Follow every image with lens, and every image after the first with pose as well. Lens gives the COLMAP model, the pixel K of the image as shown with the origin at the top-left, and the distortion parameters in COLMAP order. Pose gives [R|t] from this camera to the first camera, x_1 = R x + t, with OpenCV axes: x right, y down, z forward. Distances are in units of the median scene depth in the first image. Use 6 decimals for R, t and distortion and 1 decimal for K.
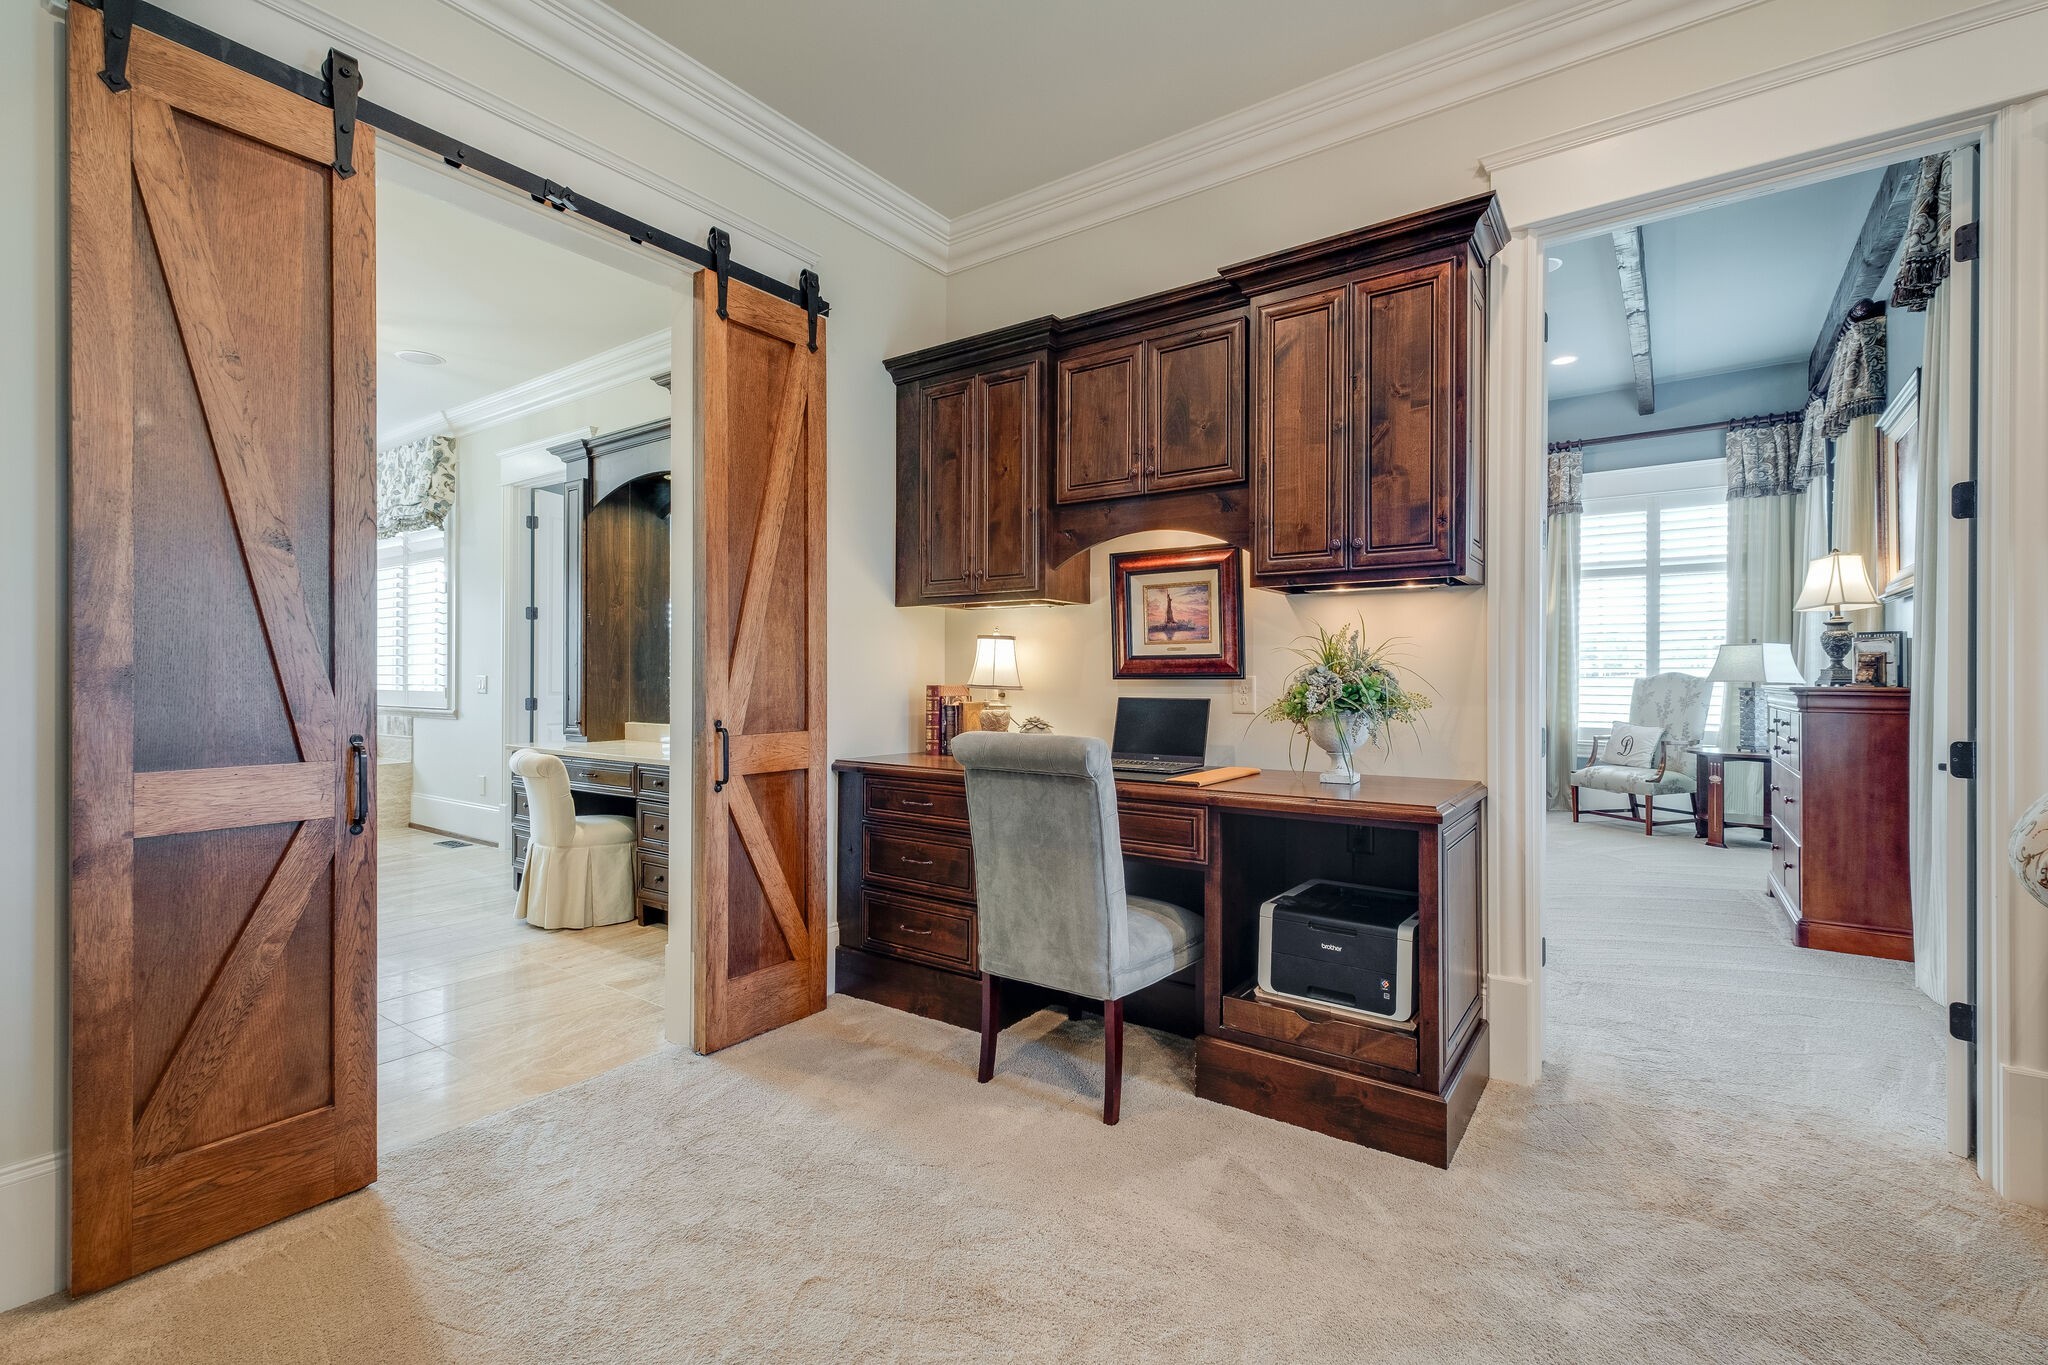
lens RADIAL K [[882.5, 0, 1027.5], [0, 882.5, 676.9], [0, 0, 1]] dist [0.009268, -0.002065]
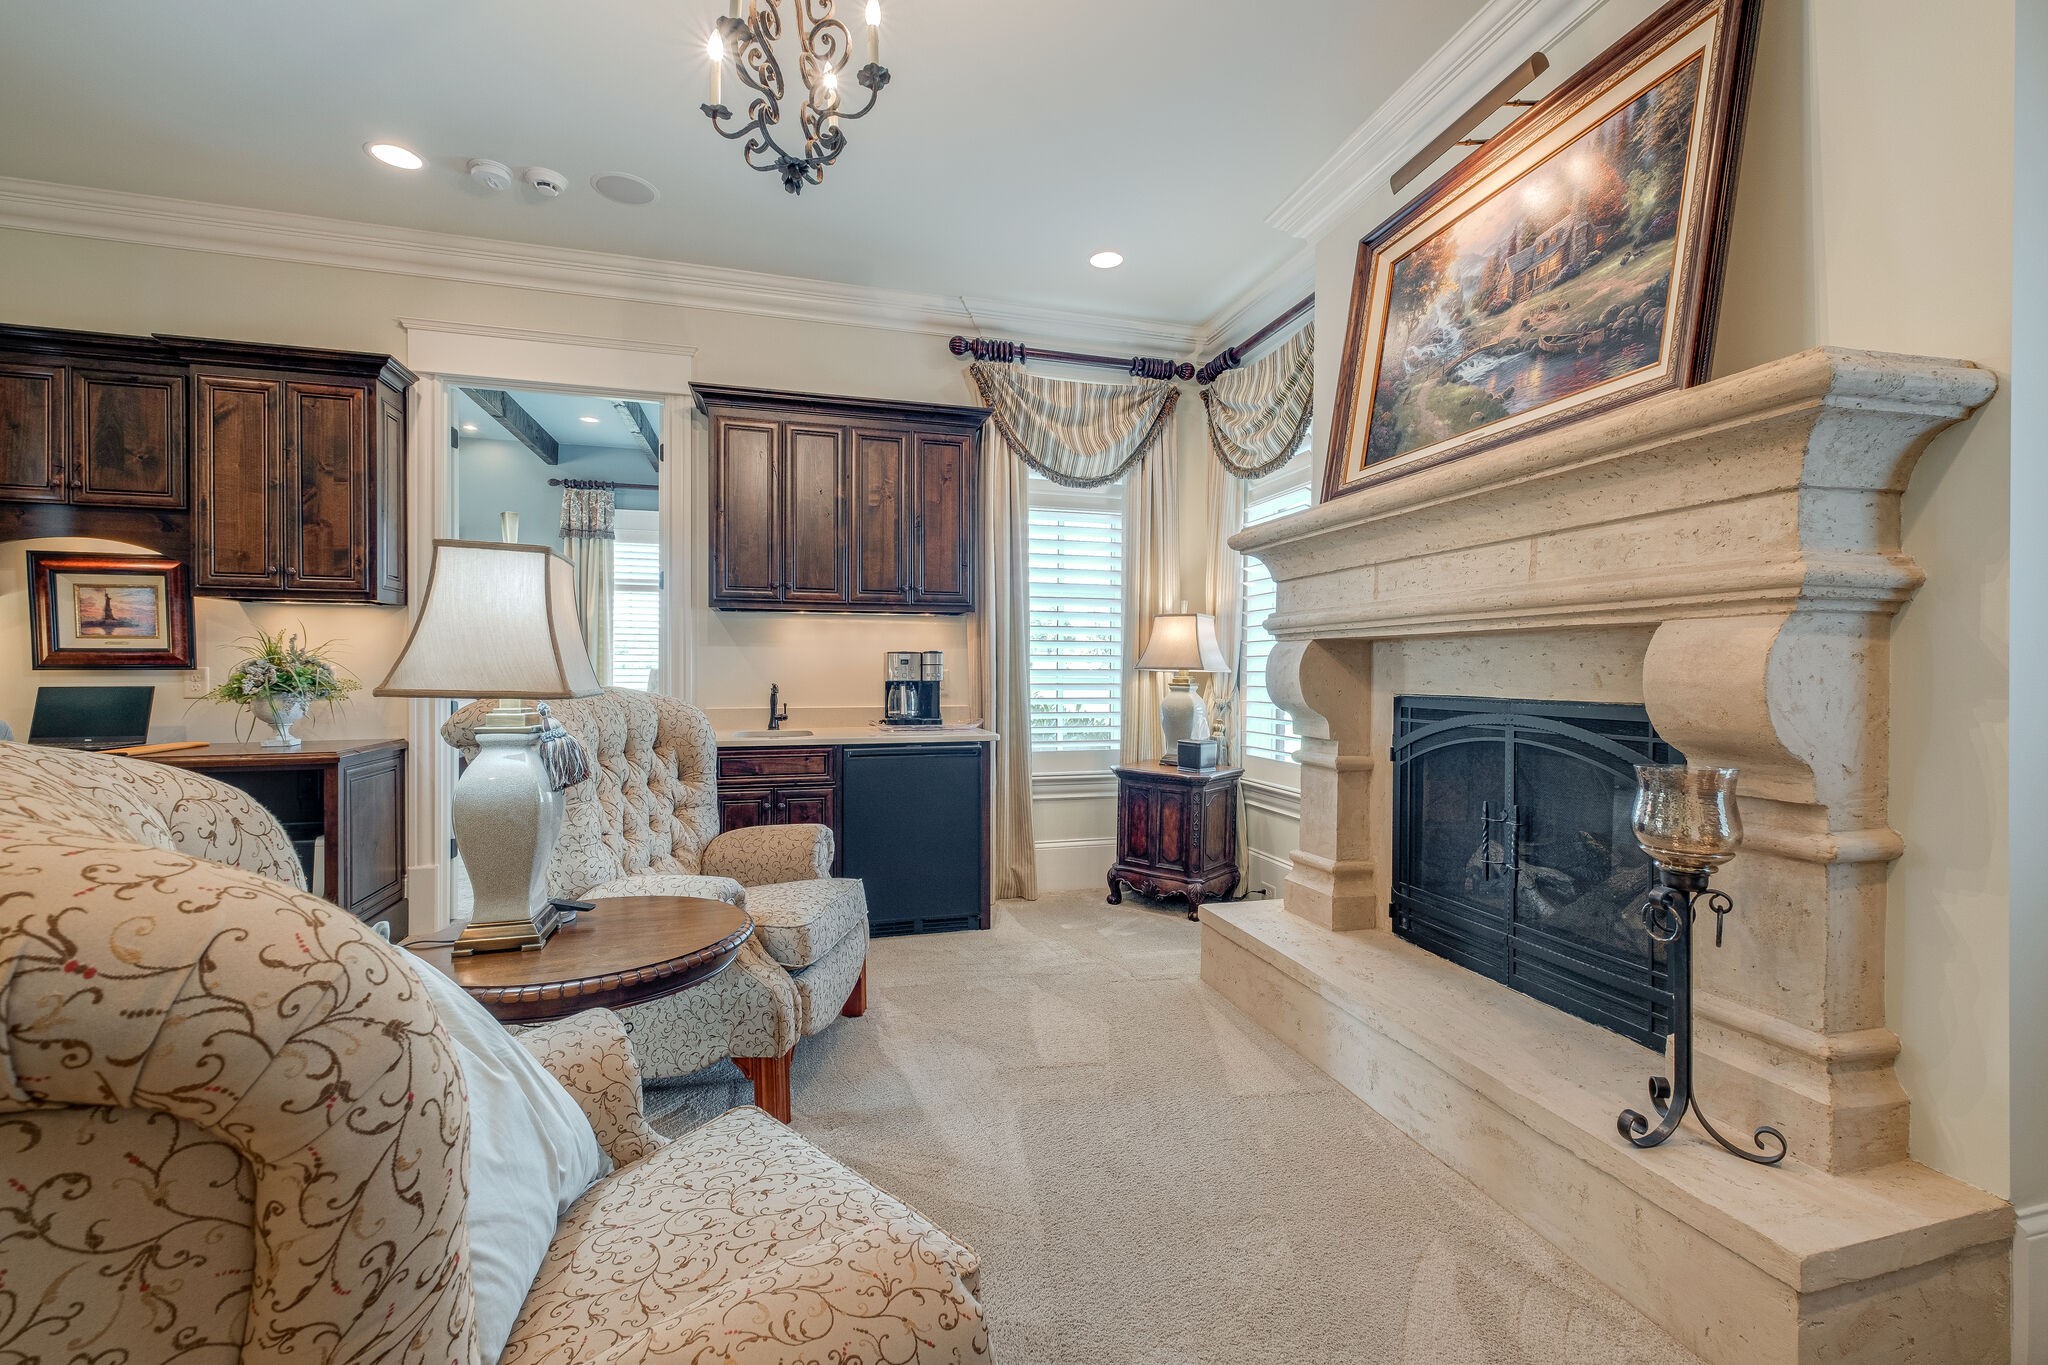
lens RADIAL K [[882.5, 0, 1042.5], [0, 882.5, 672.8], [0, 0, 1]] dist [0.009268, -0.002065]
pose [[0.615495, -0.004358, 0.788129, 0.002379], [0.000217, 0.999986, 0.005360, 0.000458], [-0.788141, -0.003128, 0.615487, -0.698598]]
